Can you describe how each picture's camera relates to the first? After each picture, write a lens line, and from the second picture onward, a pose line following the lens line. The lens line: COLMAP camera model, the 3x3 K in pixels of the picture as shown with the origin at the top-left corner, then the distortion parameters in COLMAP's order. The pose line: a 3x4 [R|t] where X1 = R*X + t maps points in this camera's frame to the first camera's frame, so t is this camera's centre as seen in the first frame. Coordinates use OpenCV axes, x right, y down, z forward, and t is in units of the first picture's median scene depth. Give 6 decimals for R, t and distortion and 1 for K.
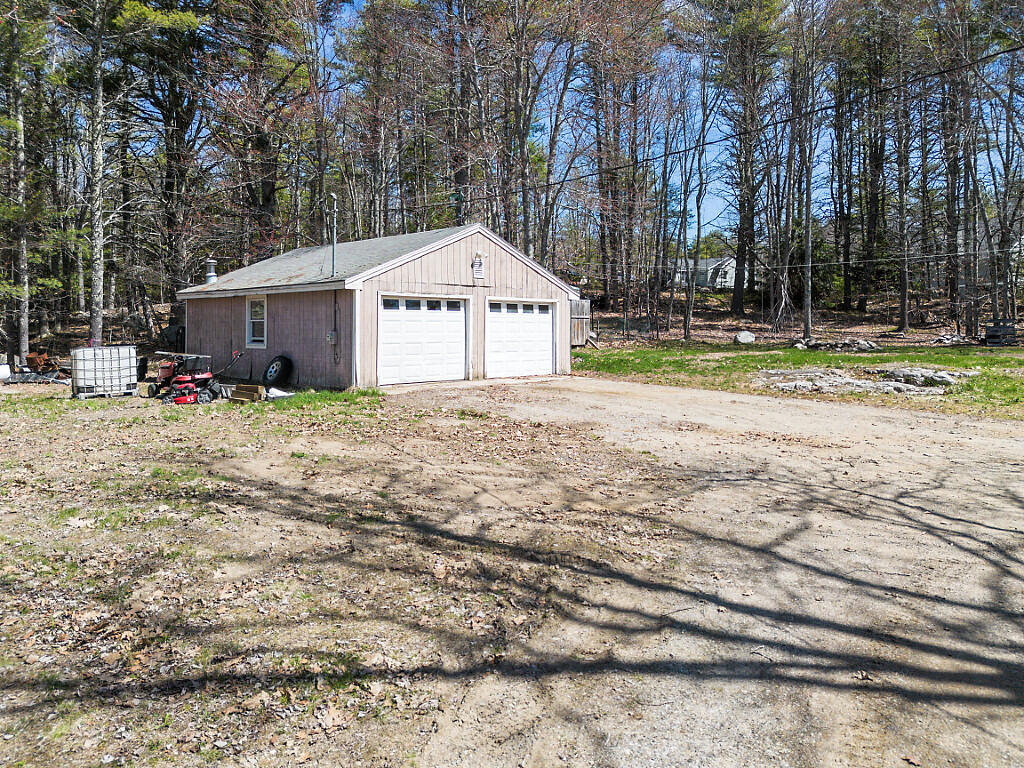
lens RADIAL K [[729.8, 0, 525.2], [0, 729.8, 381.4], [0, 0, 1]] dist [0.057000, -0.057087]
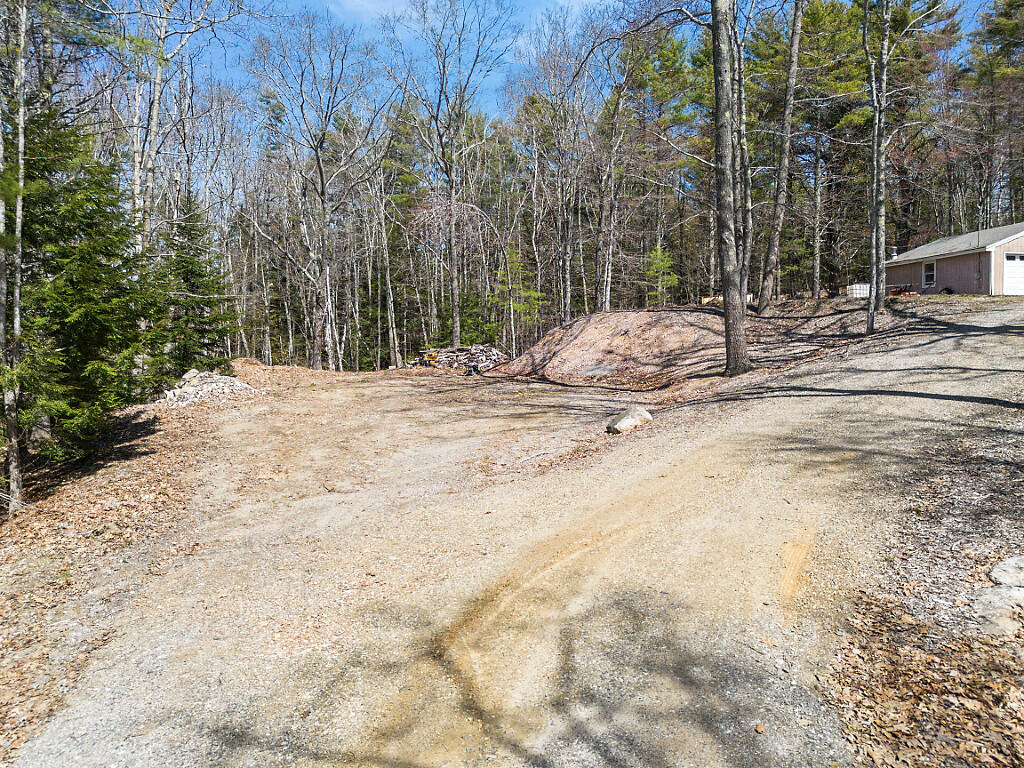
lens RADIAL K [[729.8, 0, 525.2], [0, 729.8, 381.4], [0, 0, 1]] dist [0.057000, -0.057087]
pose [[0.752707, 0.033348, -0.657511, 0.137504], [-0.037089, 0.999278, 0.008222, 0.232822], [0.657310, 0.018198, 0.753400, -1.217119]]
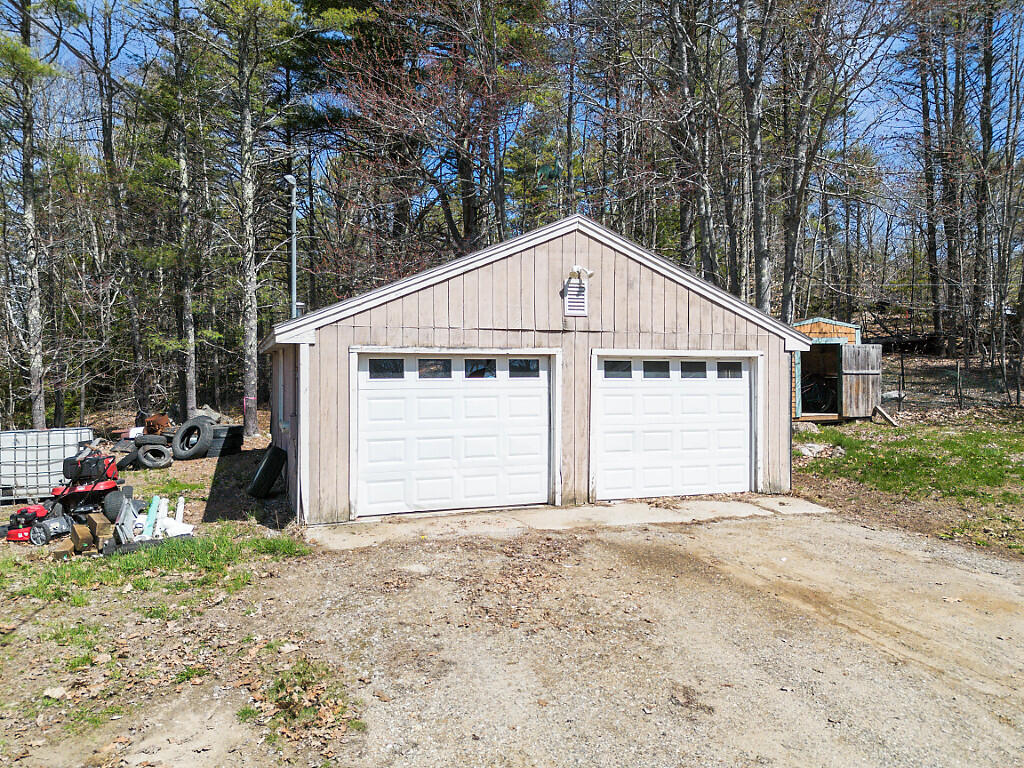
lens RADIAL K [[729.8, 0, 525.2], [0, 729.8, 381.4], [0, 0, 1]] dist [0.057000, -0.057087]
pose [[0.906109, 0.011006, -0.422901, 0.128088], [-0.033419, 0.998400, -0.045621, -0.067200], [0.421722, 0.055470, 0.905027, 0.497366]]
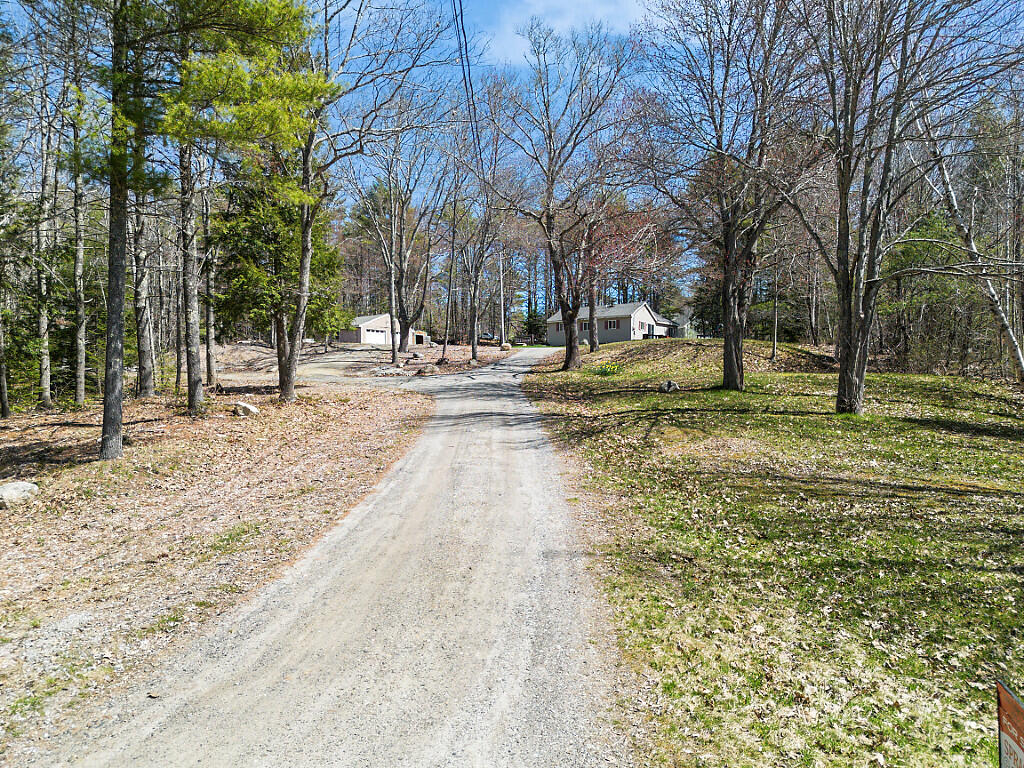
lens RADIAL K [[729.8, 0, 525.2], [0, 729.8, 381.4], [0, 0, 1]] dist [0.057000, -0.057087]
pose [[0.999007, -0.012144, 0.042863, 0.603970], [0.015442, 0.996874, -0.077478, 0.581567], [-0.041788, 0.078063, 0.996072, -3.604593]]
